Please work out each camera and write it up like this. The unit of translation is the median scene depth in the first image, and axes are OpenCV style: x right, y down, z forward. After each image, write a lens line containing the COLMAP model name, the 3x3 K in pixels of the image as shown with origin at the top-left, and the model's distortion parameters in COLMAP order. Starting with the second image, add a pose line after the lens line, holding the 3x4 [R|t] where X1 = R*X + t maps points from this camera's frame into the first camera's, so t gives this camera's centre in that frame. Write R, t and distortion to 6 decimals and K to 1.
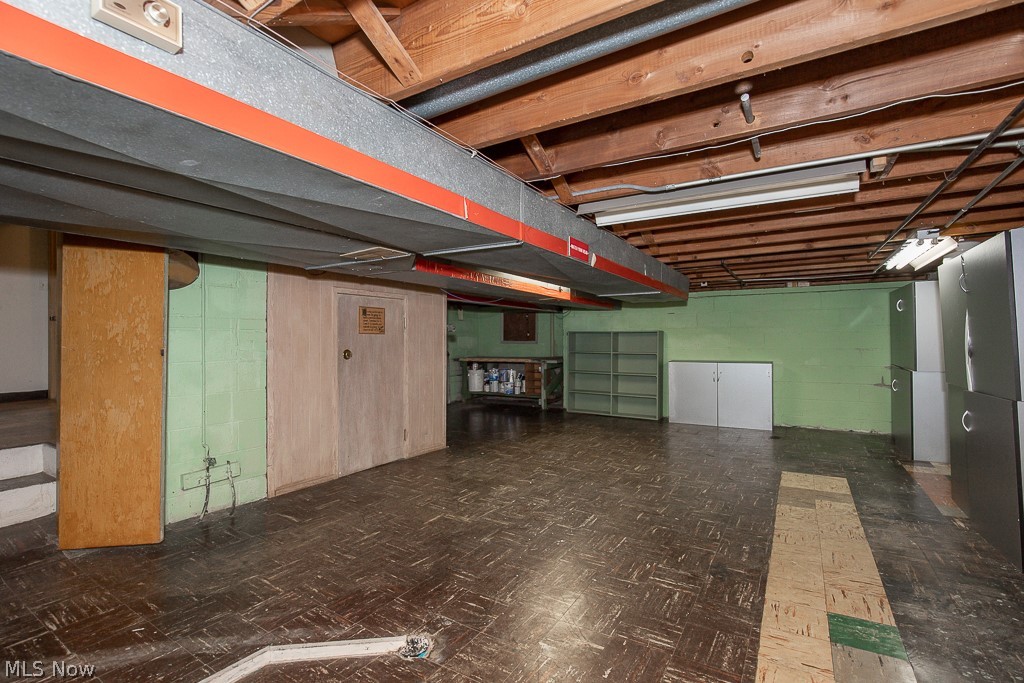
lens RADIAL K [[475.4, 0, 512.3], [0, 475.4, 336.4], [0, 0, 1]] dist [-0.013862, 0.002530]
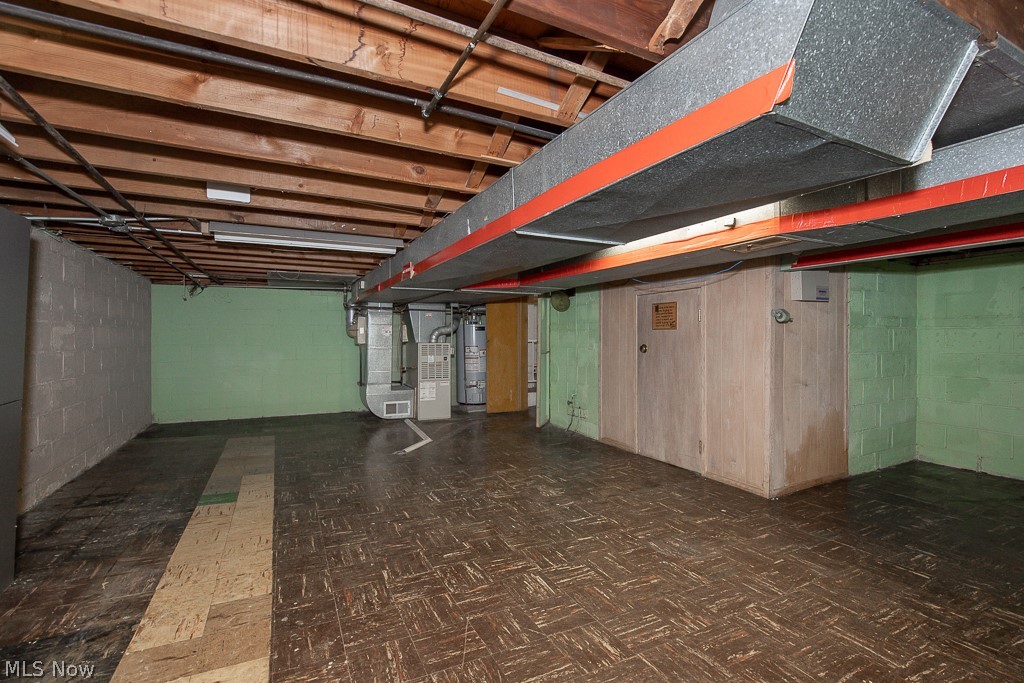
lens RADIAL K [[475.4, 0, 516.6], [0, 475.4, 342.2], [0, 0, 1]] dist [-0.013862, 0.002530]
pose [[-0.533727, 0.006310, -0.845633, 0.928047], [0.010380, 0.999946, 0.000910, 0.022019], [0.845593, -0.008292, -0.533764, 1.635954]]
